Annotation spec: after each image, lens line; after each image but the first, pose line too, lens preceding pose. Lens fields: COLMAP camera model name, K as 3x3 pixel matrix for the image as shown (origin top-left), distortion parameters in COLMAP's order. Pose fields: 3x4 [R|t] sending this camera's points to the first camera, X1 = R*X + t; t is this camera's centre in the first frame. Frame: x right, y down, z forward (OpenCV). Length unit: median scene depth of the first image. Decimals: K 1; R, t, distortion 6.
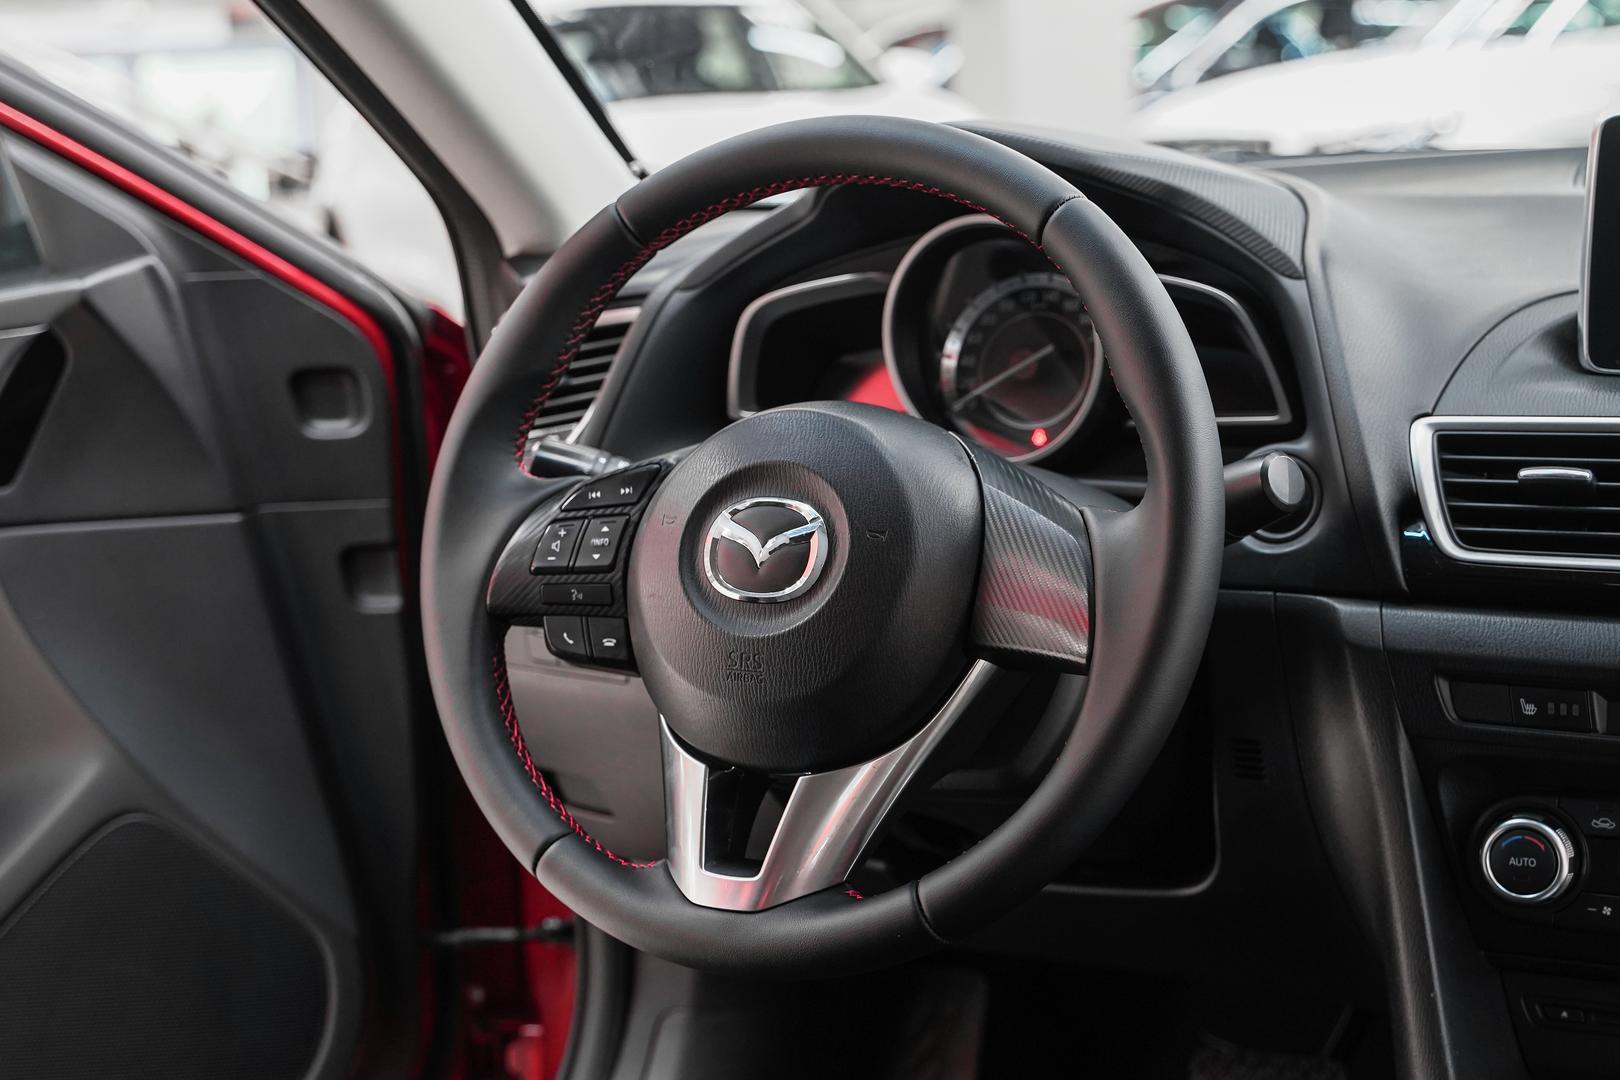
lens RADIAL K [[2494.1, 0, 780.8], [0, 2494.1, 534.7], [0, 0, 1]] dist [-0.003306, 0.000000]
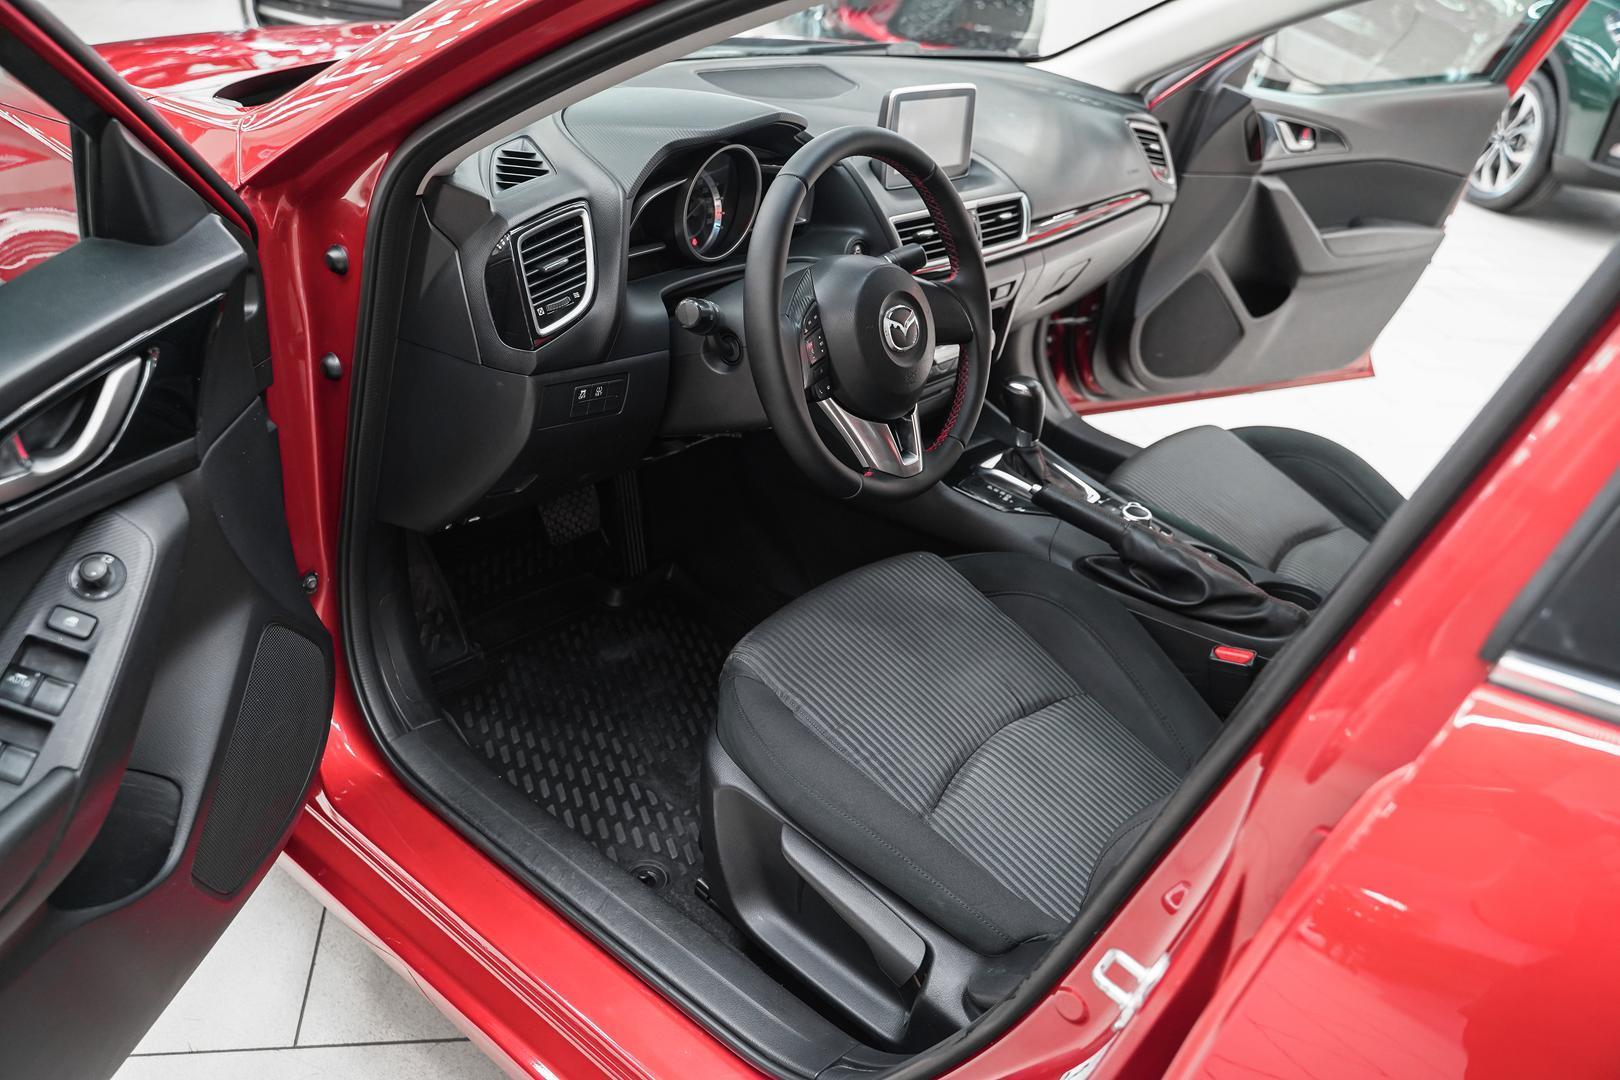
lens RADIAL K [[1289.1, 0, 797.2], [0, 1289.1, 537.1], [0, 0, 1]] dist [-0.032972, 0.022143]
pose [[0.201253, -0.396604, 0.895658, -1.143461], [0.034740, 0.916681, 0.398108, -0.287676], [-0.978923, -0.049005, 0.198262, 0.808987]]
